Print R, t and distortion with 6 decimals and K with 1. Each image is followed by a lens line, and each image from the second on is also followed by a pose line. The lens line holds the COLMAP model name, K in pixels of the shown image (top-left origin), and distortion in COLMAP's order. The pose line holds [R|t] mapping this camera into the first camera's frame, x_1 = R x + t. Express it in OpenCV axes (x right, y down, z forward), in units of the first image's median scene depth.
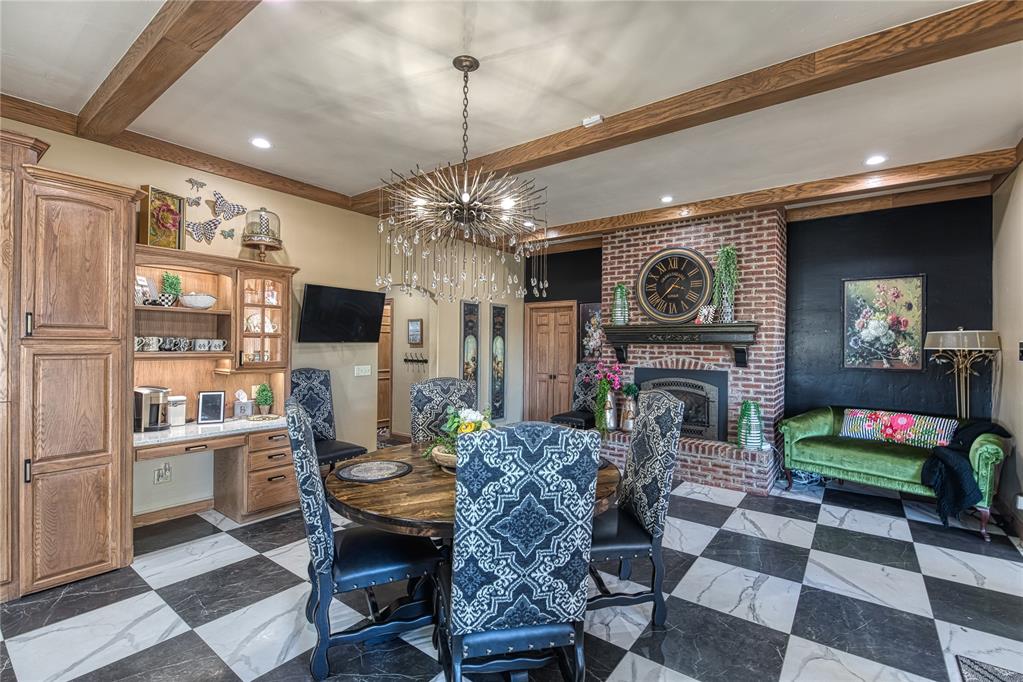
lens RADIAL K [[472.6, 0, 481.3], [0, 472.6, 344.2], [0, 0, 1]] dist [-0.003367, -0.000723]
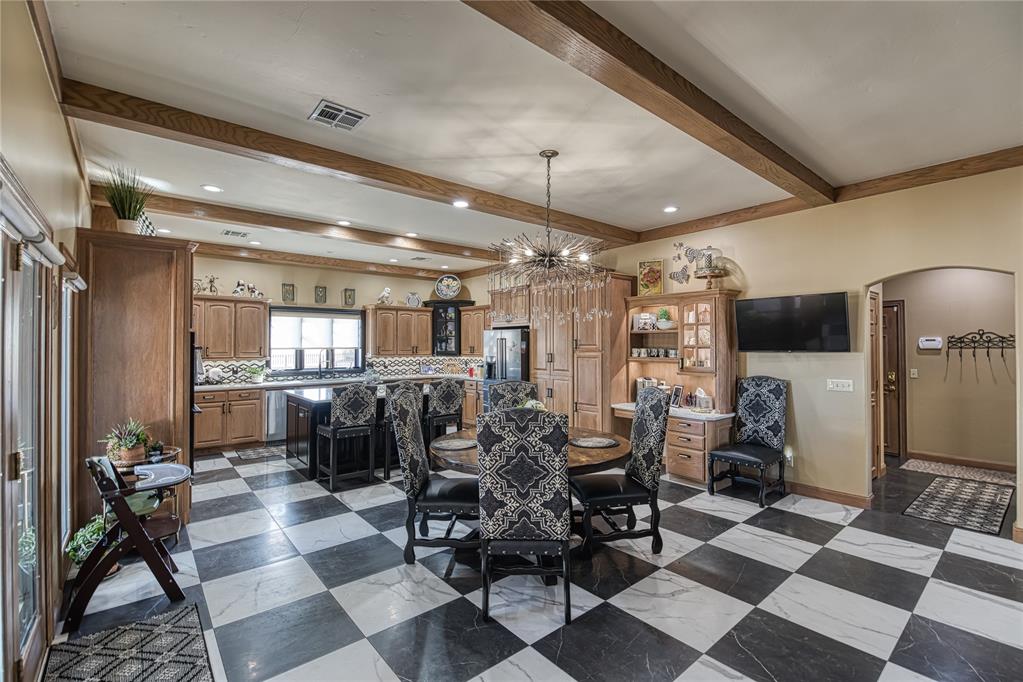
lens RADIAL K [[445.2, 0, 548.7], [0, 445.2, 340.1], [0, 0, 1]] dist [-0.015961, -0.004183]
pose [[-0.134240, -0.022274, -0.990698, 0.787364], [-0.002976, 0.999752, -0.022074, -0.008110], [0.990944, -0.000015, -0.134273, 0.739905]]
